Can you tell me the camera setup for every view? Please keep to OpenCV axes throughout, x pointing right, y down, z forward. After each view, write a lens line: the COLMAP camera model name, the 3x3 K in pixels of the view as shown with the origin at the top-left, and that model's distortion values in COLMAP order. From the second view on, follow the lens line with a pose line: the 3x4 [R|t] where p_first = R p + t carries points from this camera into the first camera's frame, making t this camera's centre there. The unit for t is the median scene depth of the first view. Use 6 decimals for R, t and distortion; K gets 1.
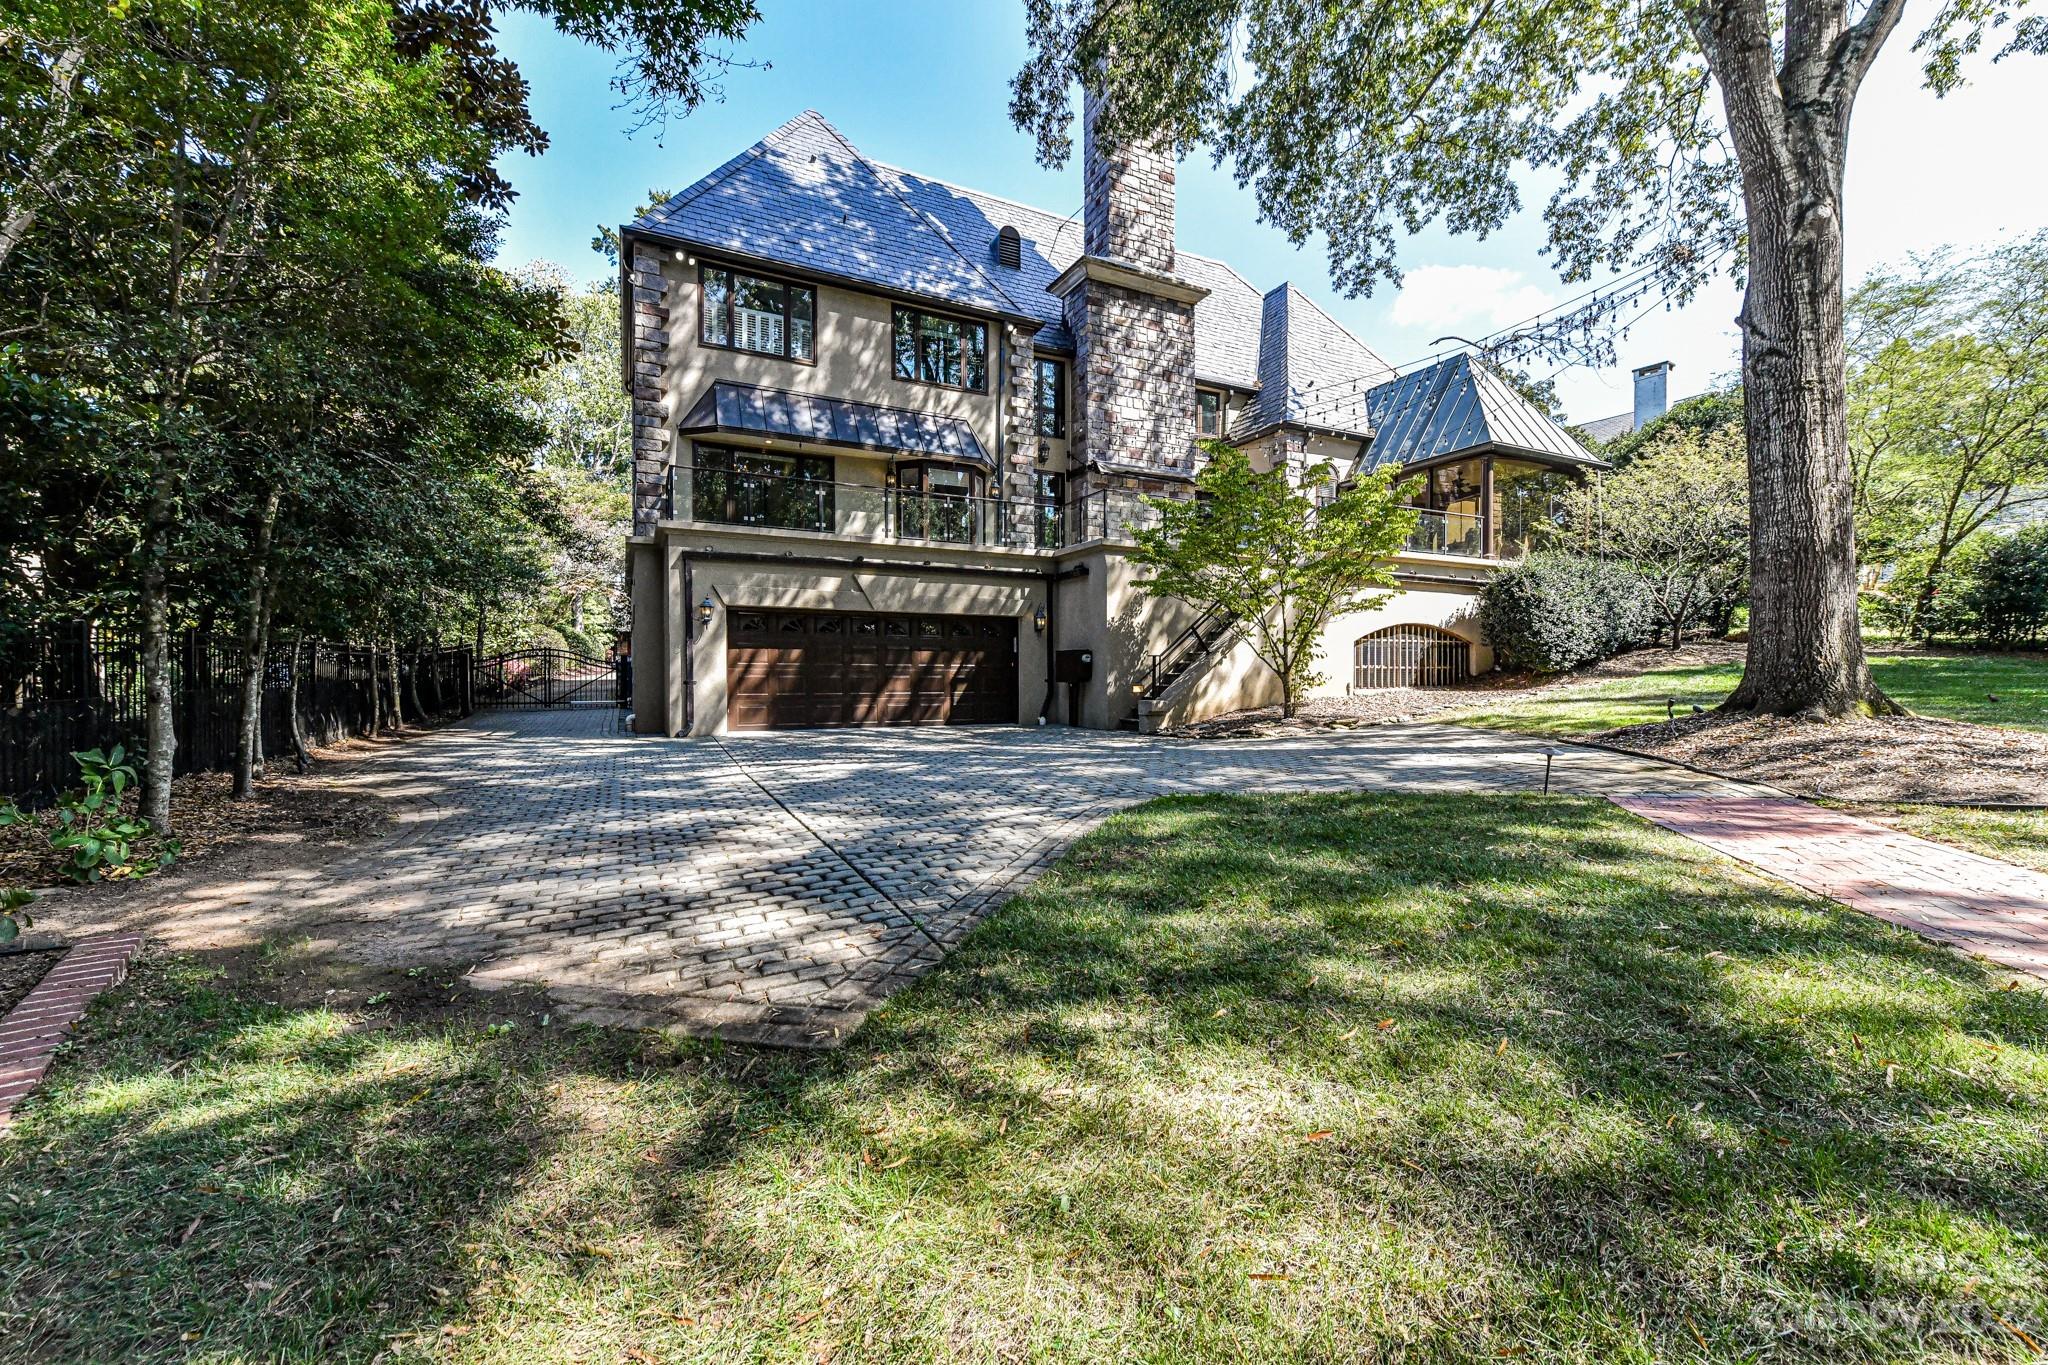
lens RADIAL K [[809.6, 0, 1030.7], [0, 809.6, 682.4], [0, 0, 1]] dist [0.003465, 0.000166]
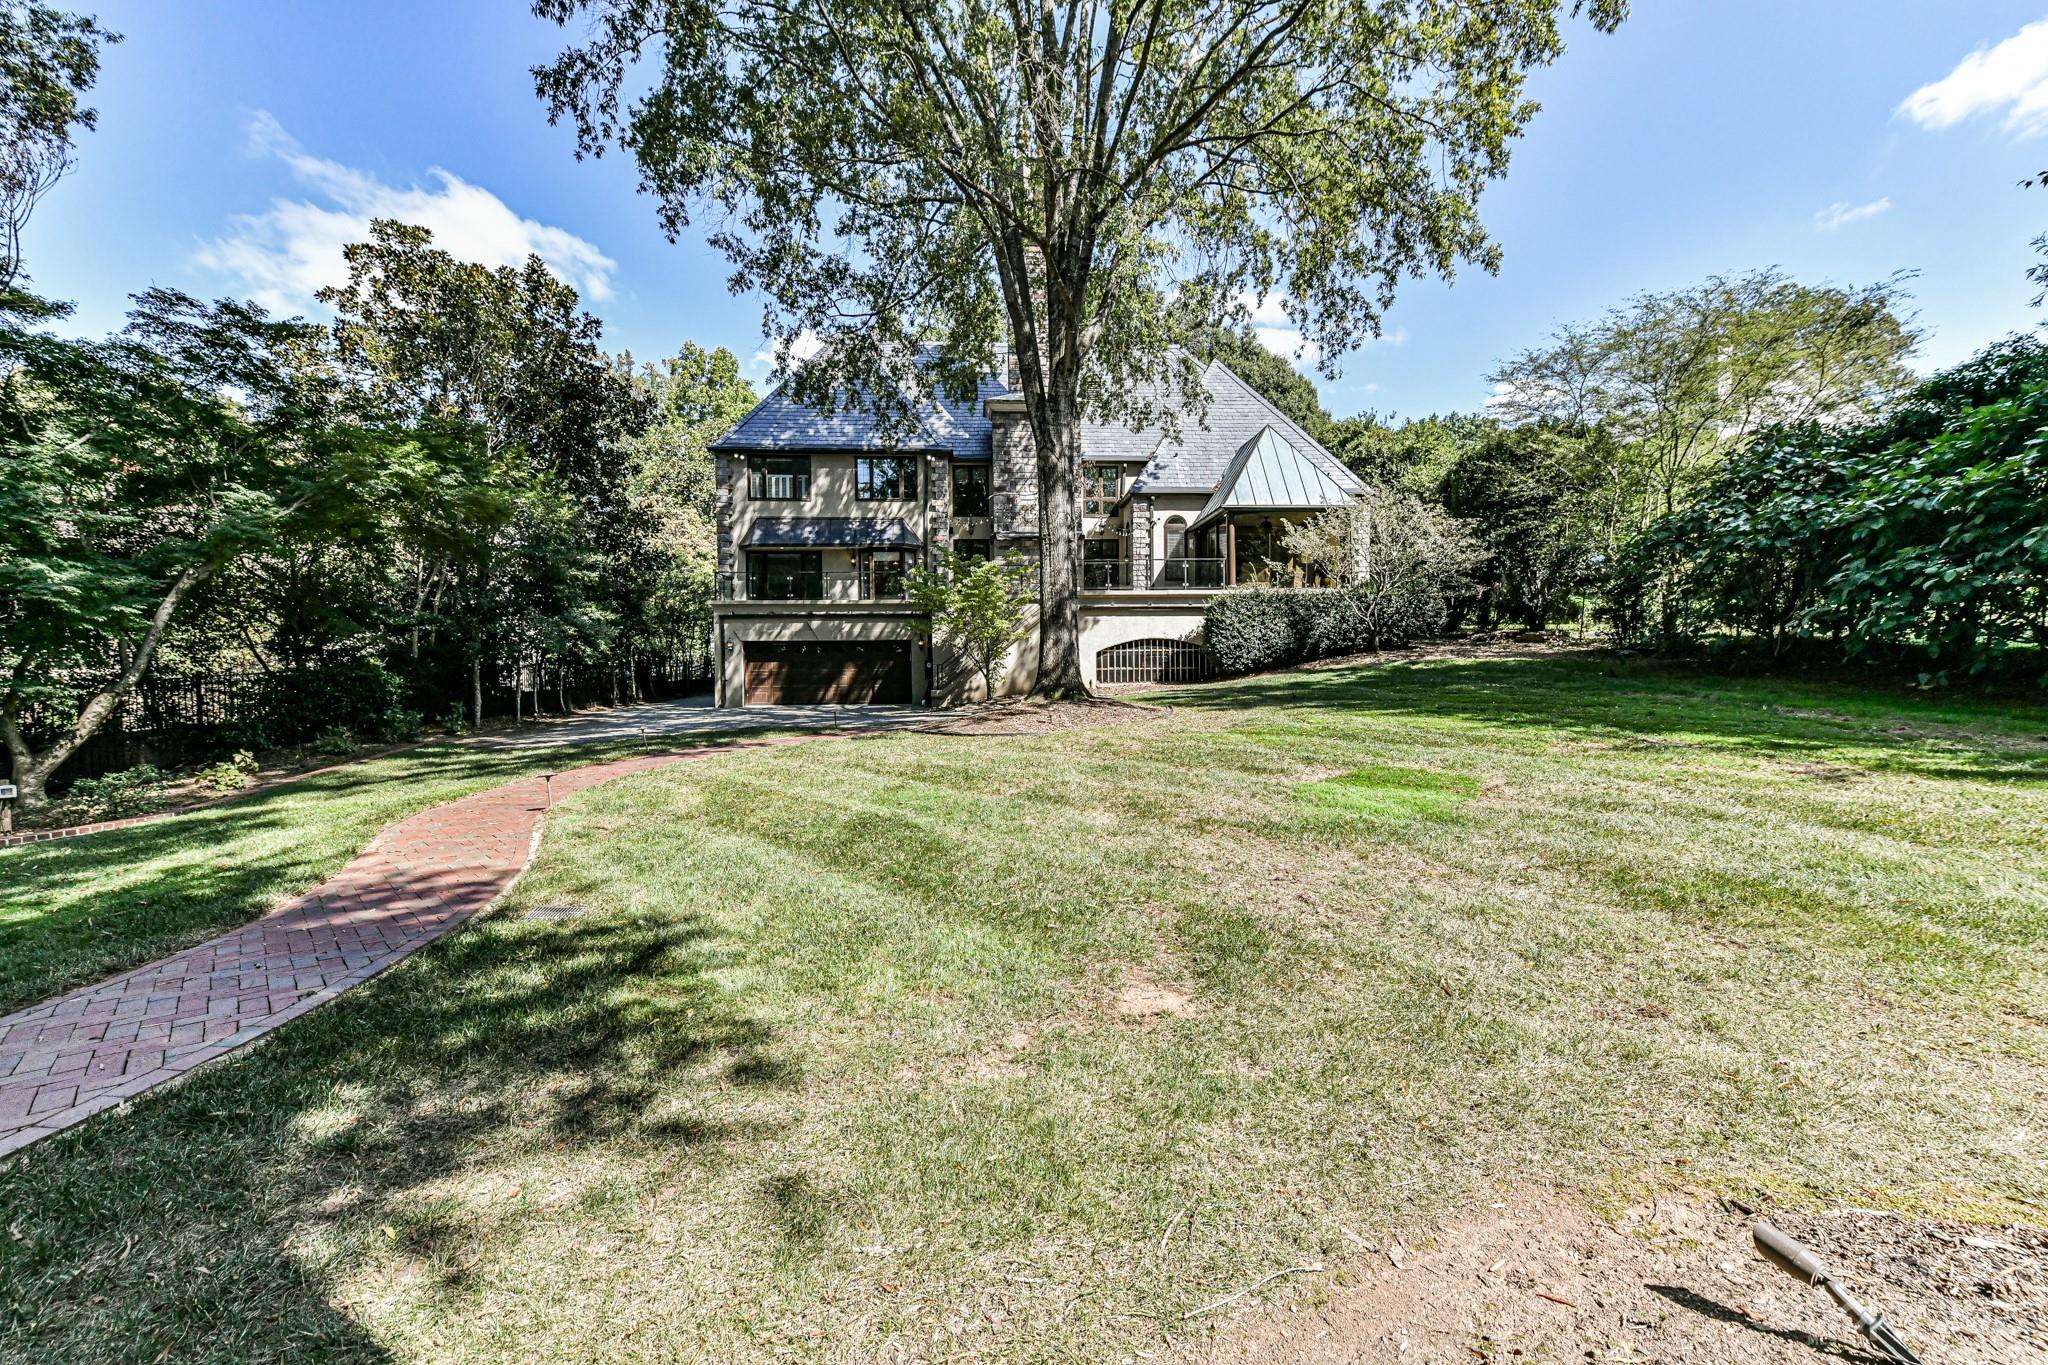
lens RADIAL K [[809.6, 0, 1030.7], [0, 809.6, 682.4], [0, 0, 1]] dist [0.003465, 0.000166]
pose [[0.909921, -0.004665, -0.414755, 0.867370], [0.004828, 0.999988, -0.000655, 0.005652], [0.414754, -0.001406, 0.909933, -0.388750]]
